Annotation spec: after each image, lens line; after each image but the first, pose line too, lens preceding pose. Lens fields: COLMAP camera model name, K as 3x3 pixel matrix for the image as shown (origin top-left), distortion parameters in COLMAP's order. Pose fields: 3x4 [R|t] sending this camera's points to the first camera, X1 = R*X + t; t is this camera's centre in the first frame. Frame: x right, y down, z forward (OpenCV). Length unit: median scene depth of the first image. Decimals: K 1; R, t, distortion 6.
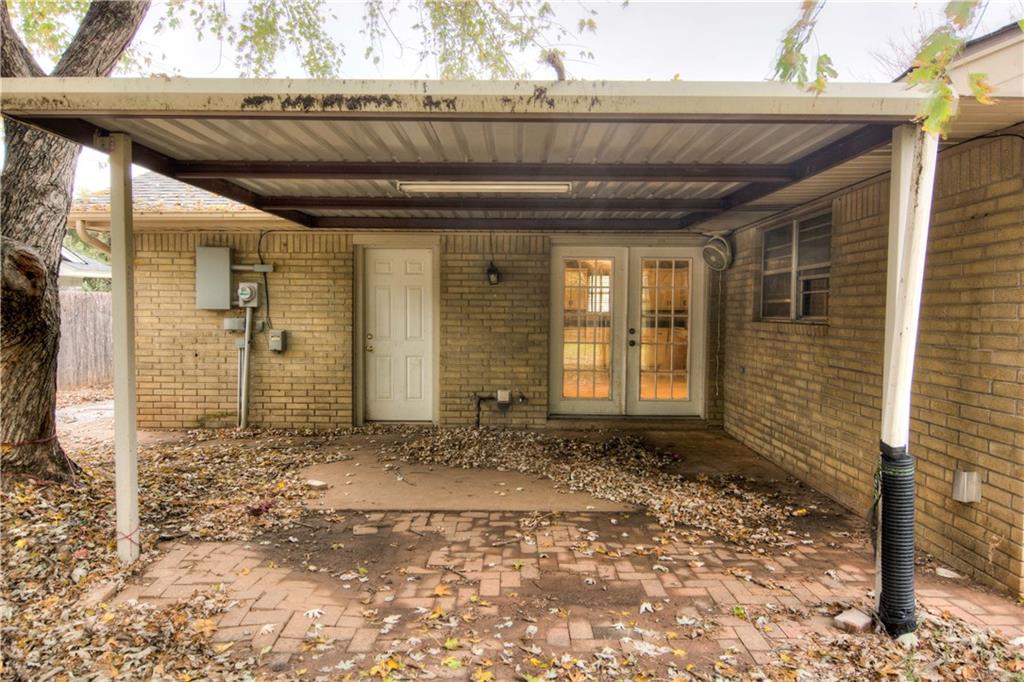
lens RADIAL K [[606.8, 0, 527.3], [0, 606.8, 346.1], [0, 0, 1]] dist [0.000224, -0.001952]
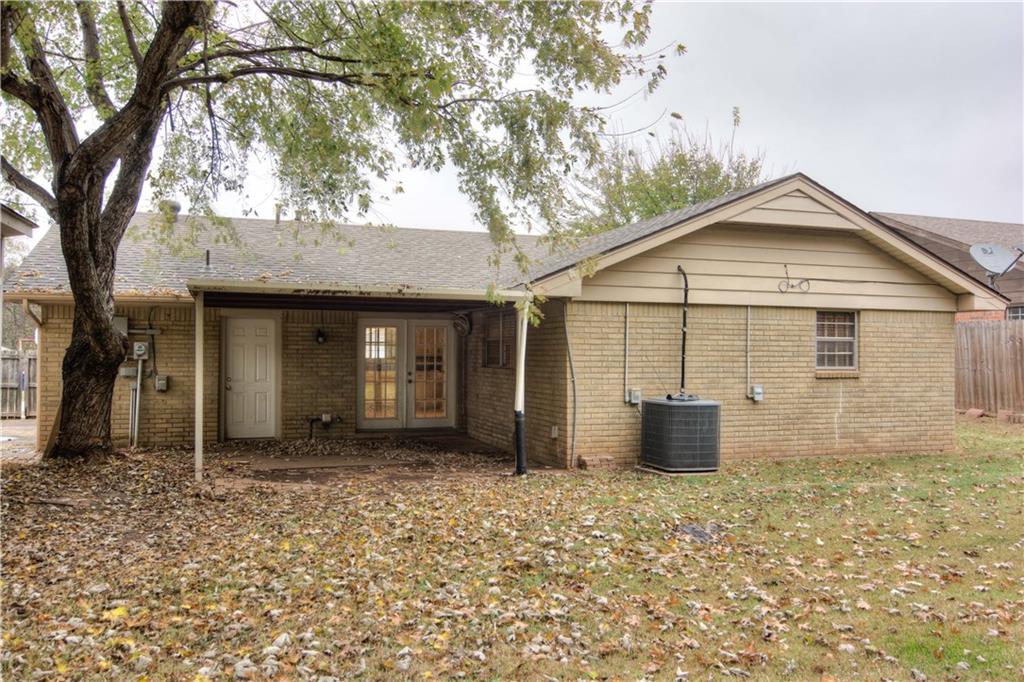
lens RADIAL K [[800.8, 0, 511.9], [0, 800.8, 341.5], [0, 0, 1]] dist [0.006270, 0.001221]
pose [[0.937124, 0.002997, 0.348984, -0.300246], [0.020278, 0.997806, -0.063021, 0.027947], [-0.348408, 0.066135, 0.935007, -1.017323]]
